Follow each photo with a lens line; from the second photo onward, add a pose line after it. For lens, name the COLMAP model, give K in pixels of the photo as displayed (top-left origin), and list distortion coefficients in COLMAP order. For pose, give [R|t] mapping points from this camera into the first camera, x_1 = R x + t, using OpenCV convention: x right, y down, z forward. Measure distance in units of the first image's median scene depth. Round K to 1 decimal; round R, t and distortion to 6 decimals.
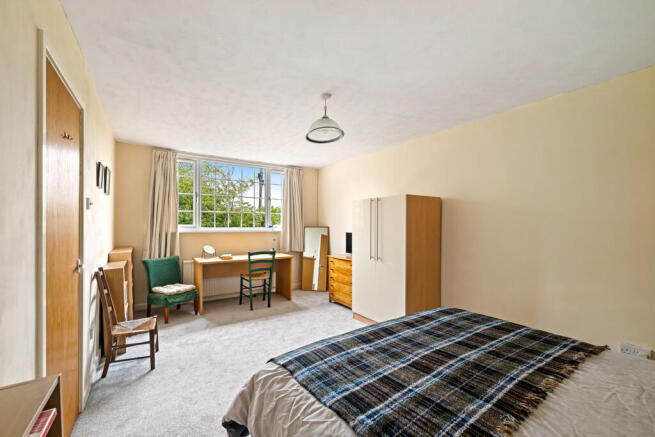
lens RADIAL K [[277.9, 0, 326.8], [0, 277.9, 222.5], [0, 0, 1]] dist [-0.000689, -0.000171]
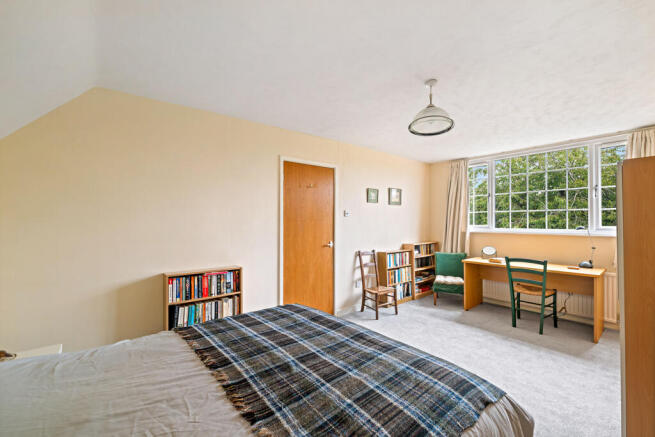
lens RADIAL K [[277.9, 0, 326.8], [0, 277.9, 220.4], [0, 0, 1]] dist [-0.000689, -0.000171]
pose [[0.070693, -0.010831, -0.997439, 0.610930], [0.002607, 0.999940, -0.010673, 0.000632], [0.997495, -0.001846, 0.070717, 0.429199]]
